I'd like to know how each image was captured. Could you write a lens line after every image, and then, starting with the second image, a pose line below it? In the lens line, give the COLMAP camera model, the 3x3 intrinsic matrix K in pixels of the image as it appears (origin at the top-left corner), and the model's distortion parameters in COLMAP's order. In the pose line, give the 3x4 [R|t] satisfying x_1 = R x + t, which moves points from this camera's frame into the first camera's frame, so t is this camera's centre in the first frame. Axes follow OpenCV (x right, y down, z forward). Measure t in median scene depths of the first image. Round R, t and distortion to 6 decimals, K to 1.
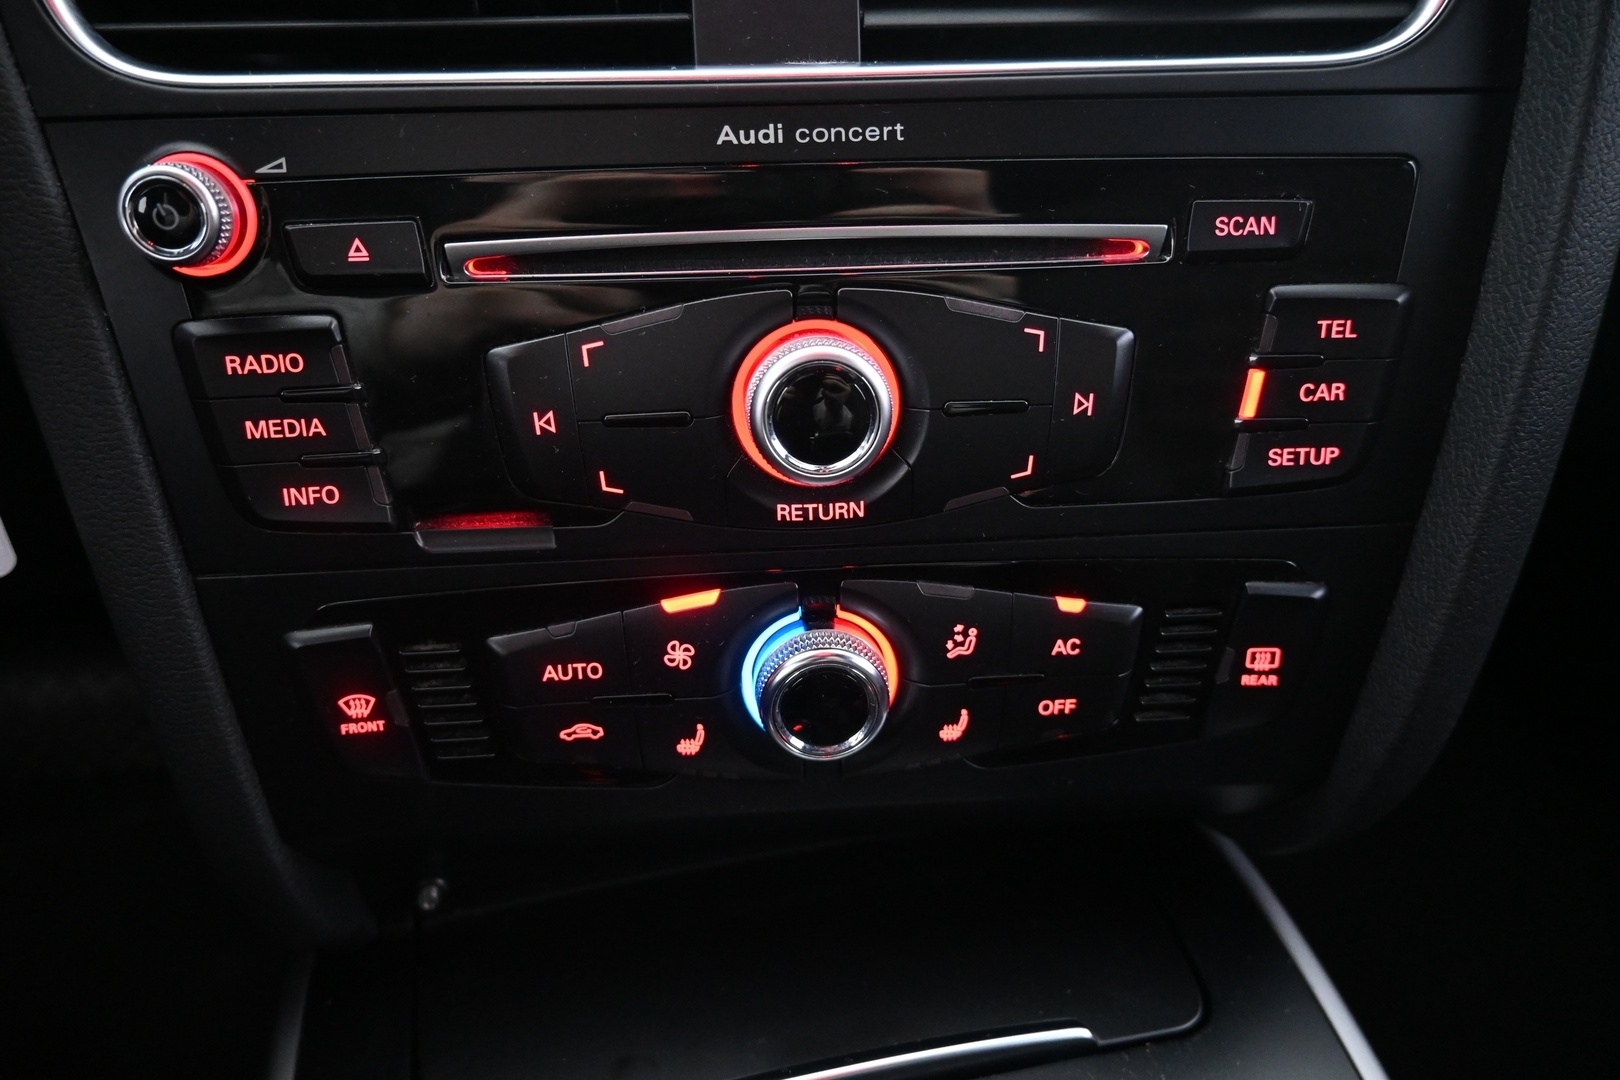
lens RADIAL K [[1115.9, 0, 810.0], [0, 1115.9, 540.0], [0, 0, 1]] dist [0.004409, -0.000720]
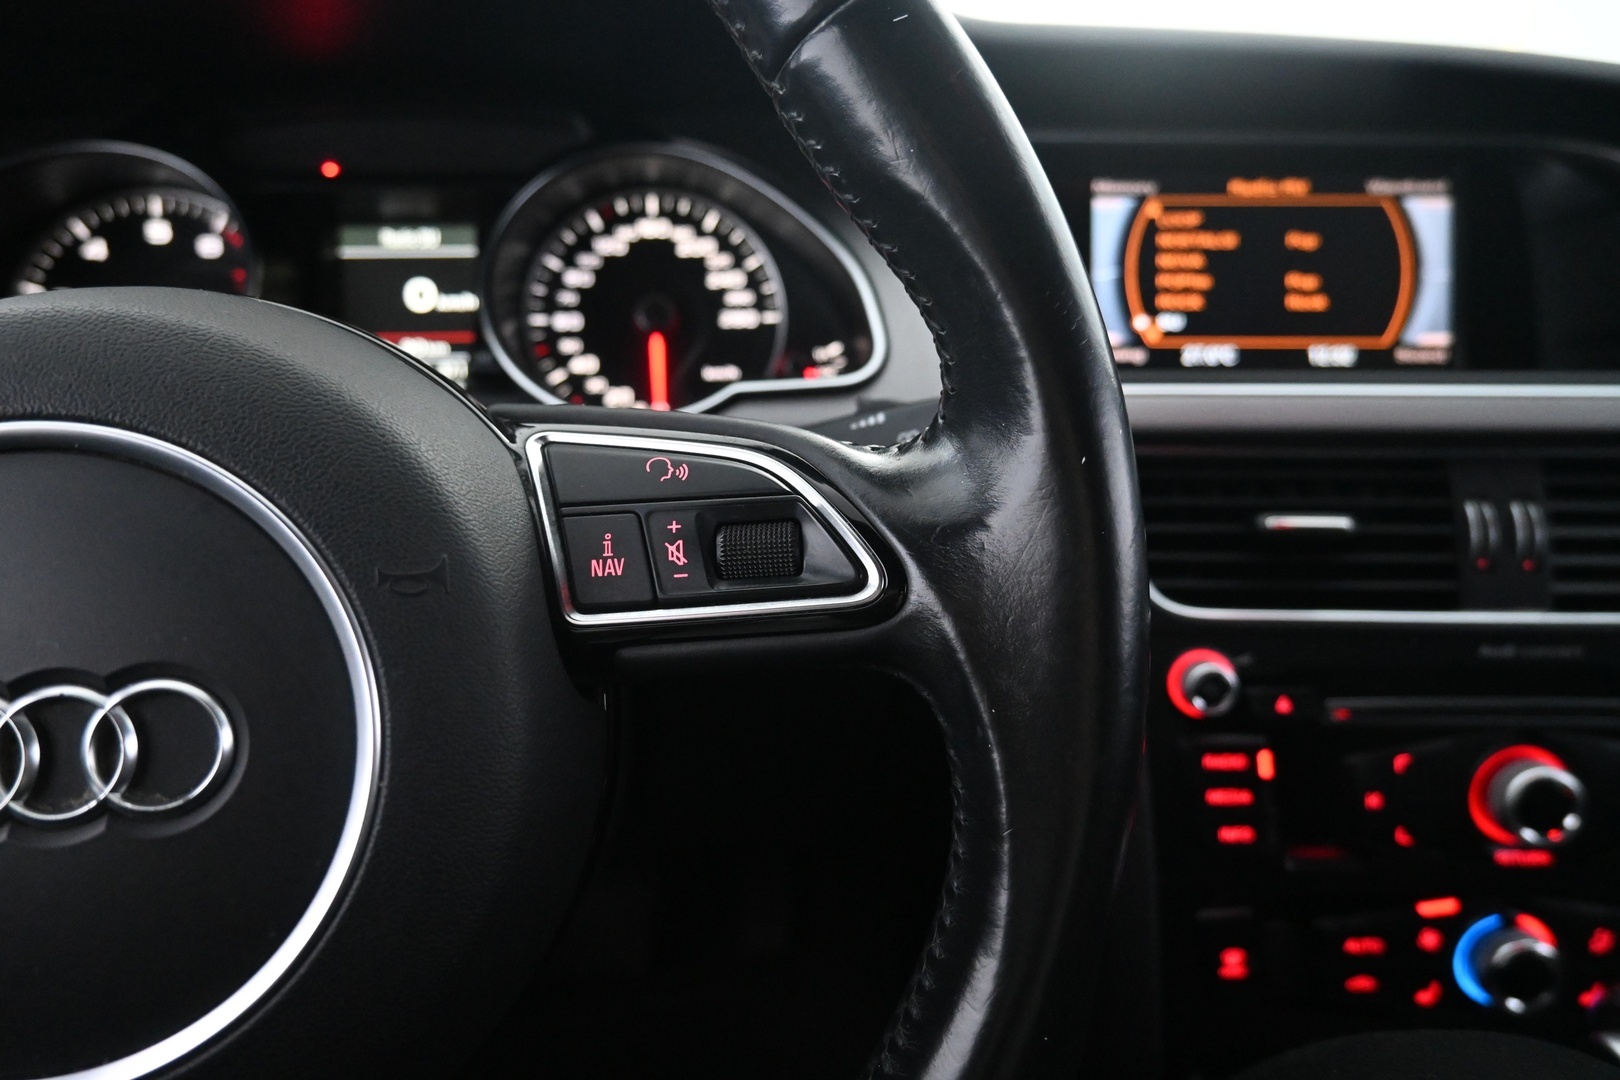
lens RADIAL K [[1115.9, 0, 810.0], [0, 1115.9, 540.0], [0, 0, 1]] dist [0.004409, -0.000720]
pose [[0.995816, 0.036271, -0.083880, -0.929778], [-0.050872, 0.982516, -0.179093, -0.138709], [0.075917, 0.182611, 0.980250, -0.824093]]
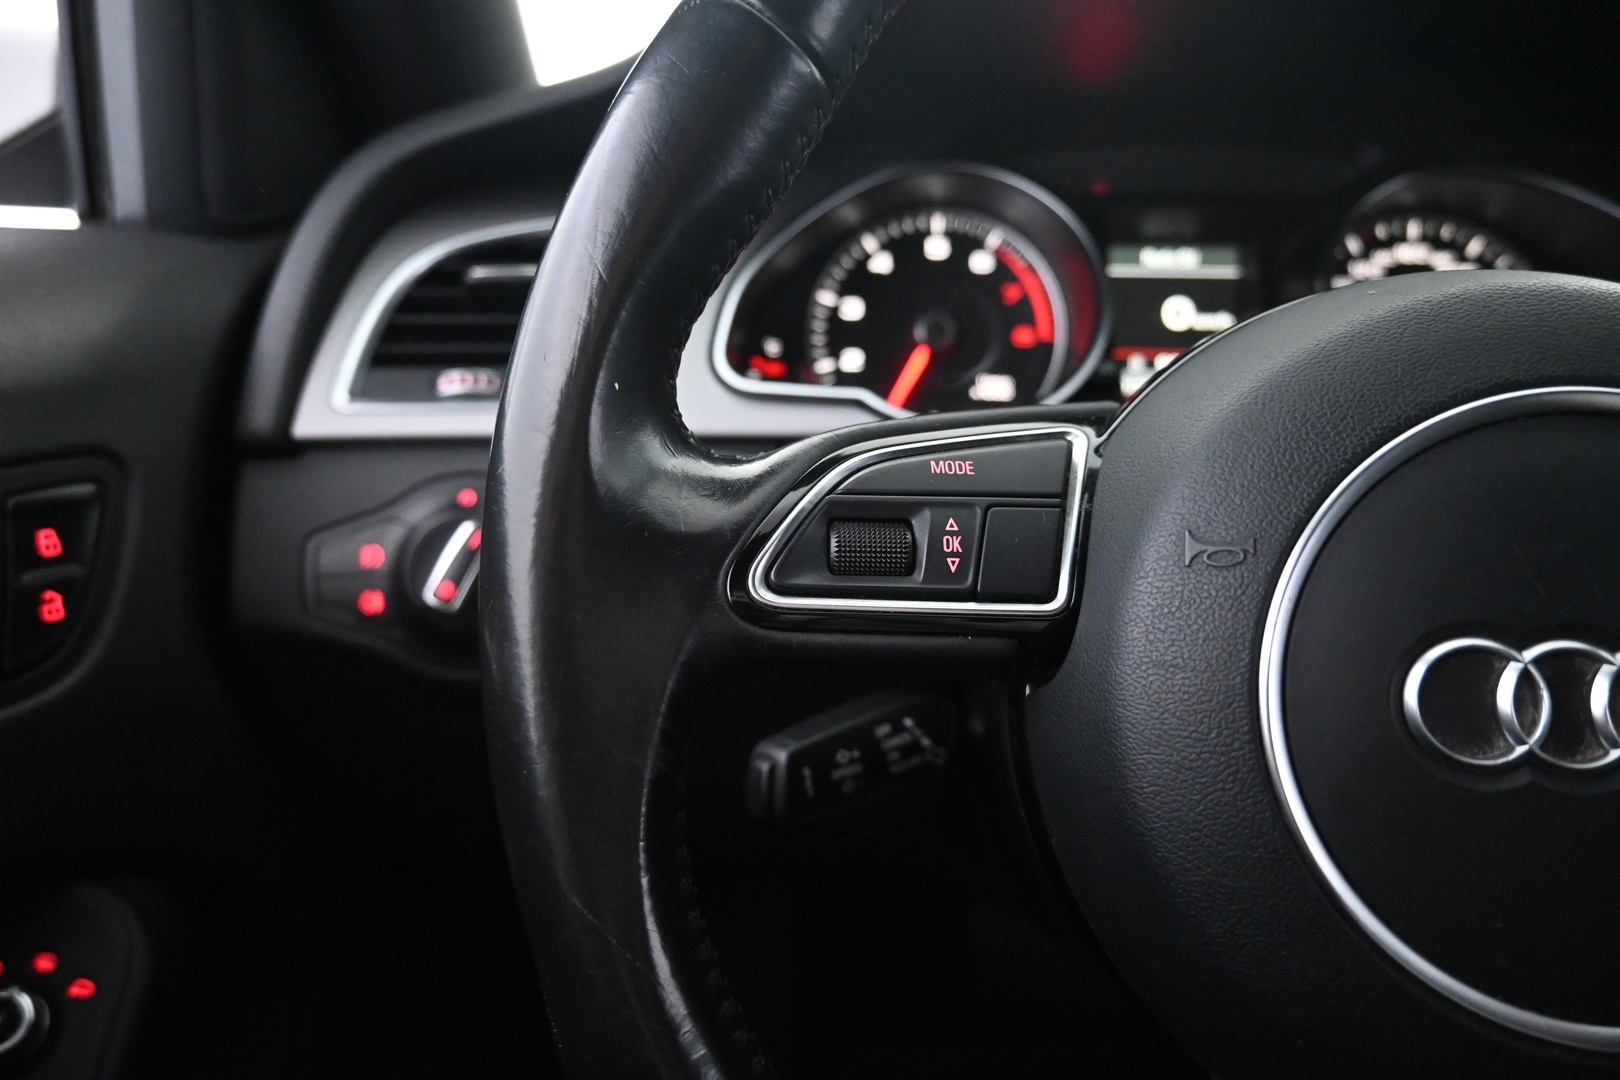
lens RADIAL K [[1115.9, 0, 810.0], [0, 1115.9, 540.0], [0, 0, 1]] dist [0.004409, -0.000720]
pose [[0.956768, 0.098824, -0.273550, -1.842349], [-0.156482, 0.967688, -0.197719, 0.022883], [0.245172, 0.231976, 0.941317, -0.999761]]
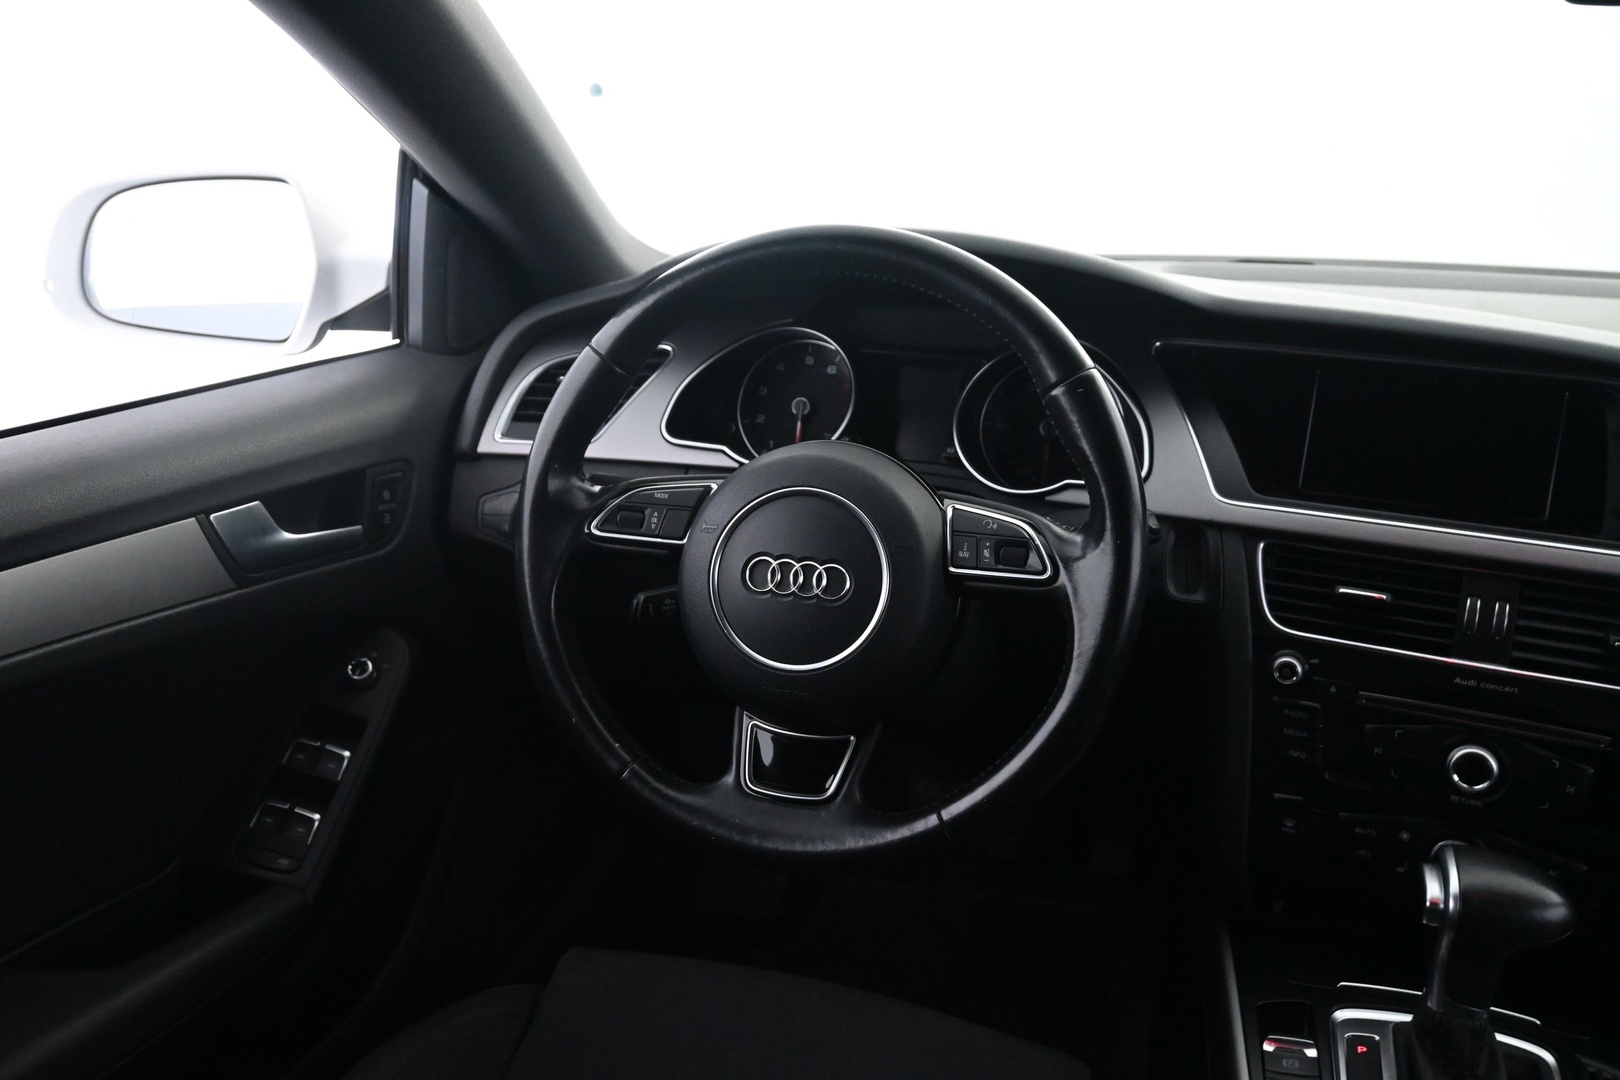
lens RADIAL K [[1346.2, 0, 813.9], [0, 1346.2, 530.7], [0, 0, 1]] dist [0.007606, -0.000433]
pose [[0.865047, 0.174604, -0.470326, 0.068911], [-0.261862, 0.956788, -0.126432, 0.192863], [0.427927, 0.232531, 0.873389, -3.029478]]
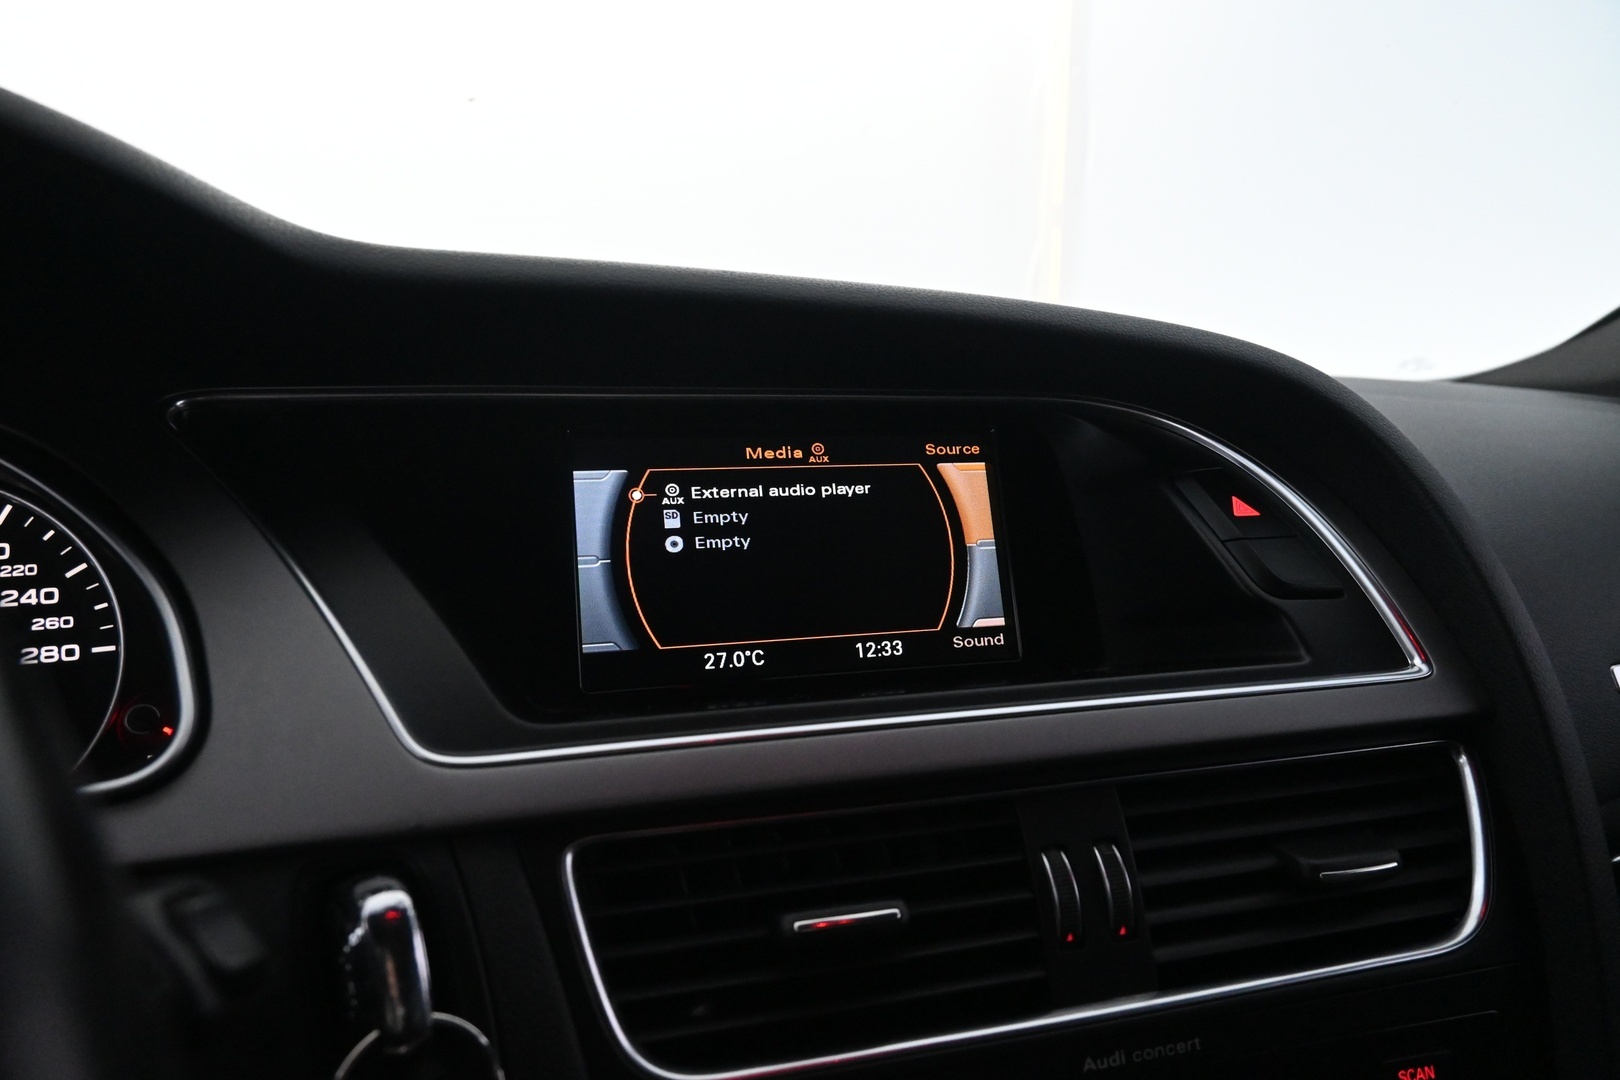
lens RADIAL K [[1115.9, 0, 810.0], [0, 1115.9, 540.0], [0, 0, 1]] dist [0.004409, -0.000720]
pose [[0.978431, -0.022860, 0.205303, -0.609373], [0.092306, 0.937500, -0.335520, -0.481122], [-0.184801, 0.347234, 0.919390, -0.389387]]
